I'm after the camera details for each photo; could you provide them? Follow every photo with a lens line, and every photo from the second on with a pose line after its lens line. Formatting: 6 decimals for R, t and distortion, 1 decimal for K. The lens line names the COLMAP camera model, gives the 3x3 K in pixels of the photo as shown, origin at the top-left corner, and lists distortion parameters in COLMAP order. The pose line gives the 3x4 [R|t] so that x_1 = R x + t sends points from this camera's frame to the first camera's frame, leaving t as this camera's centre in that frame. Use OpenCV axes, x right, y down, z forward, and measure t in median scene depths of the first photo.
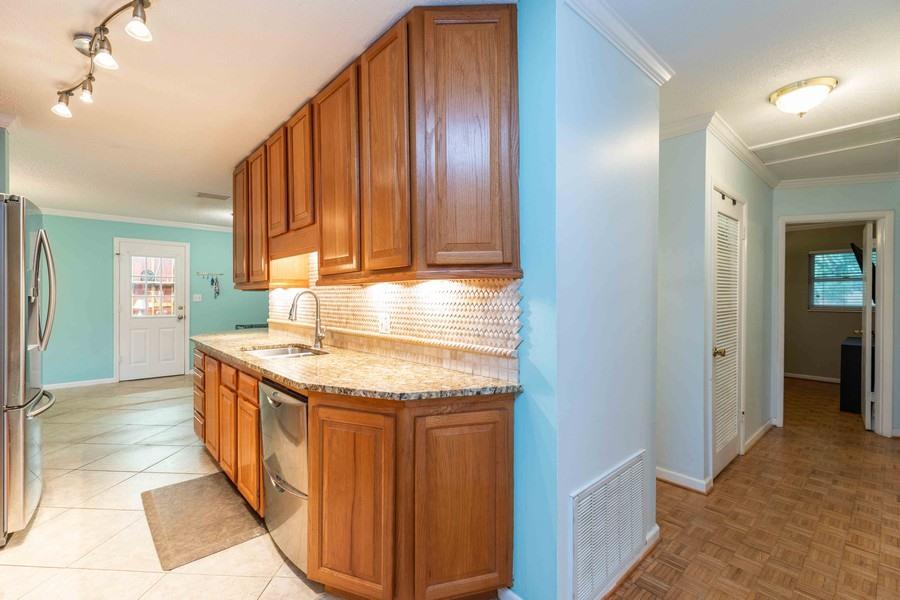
lens RADIAL K [[404.4, 0, 448.9], [0, 404.4, 300.5], [0, 0, 1]] dist [0.005575, -0.000519]
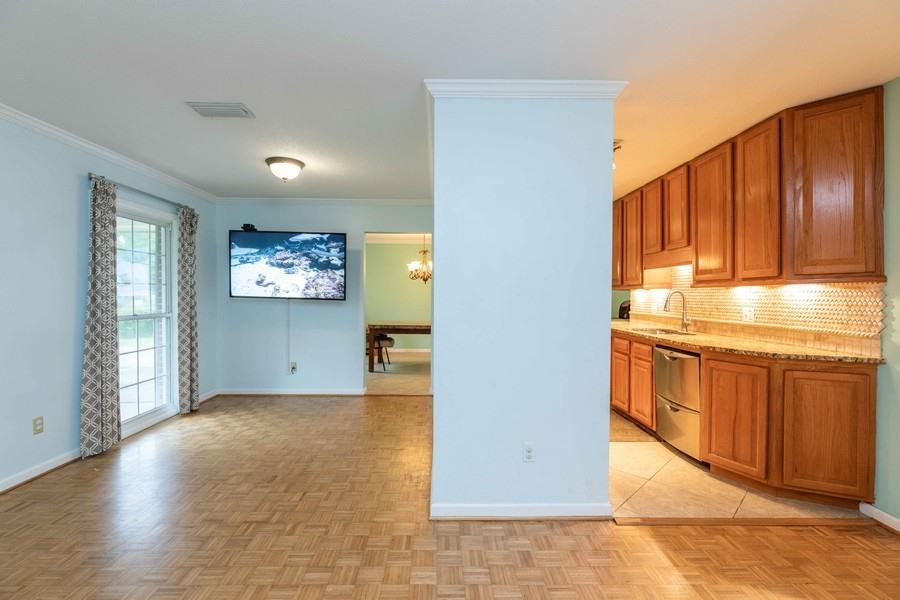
lens RADIAL K [[404.4, 0, 442.1], [0, 404.4, 299.5], [0, 0, 1]] dist [0.005575, -0.000519]
pose [[0.742942, 0.008493, -0.669302, -0.015619], [-0.007618, 0.999962, 0.004232, 0.010101], [0.669313, 0.001955, 0.742978, -1.037356]]
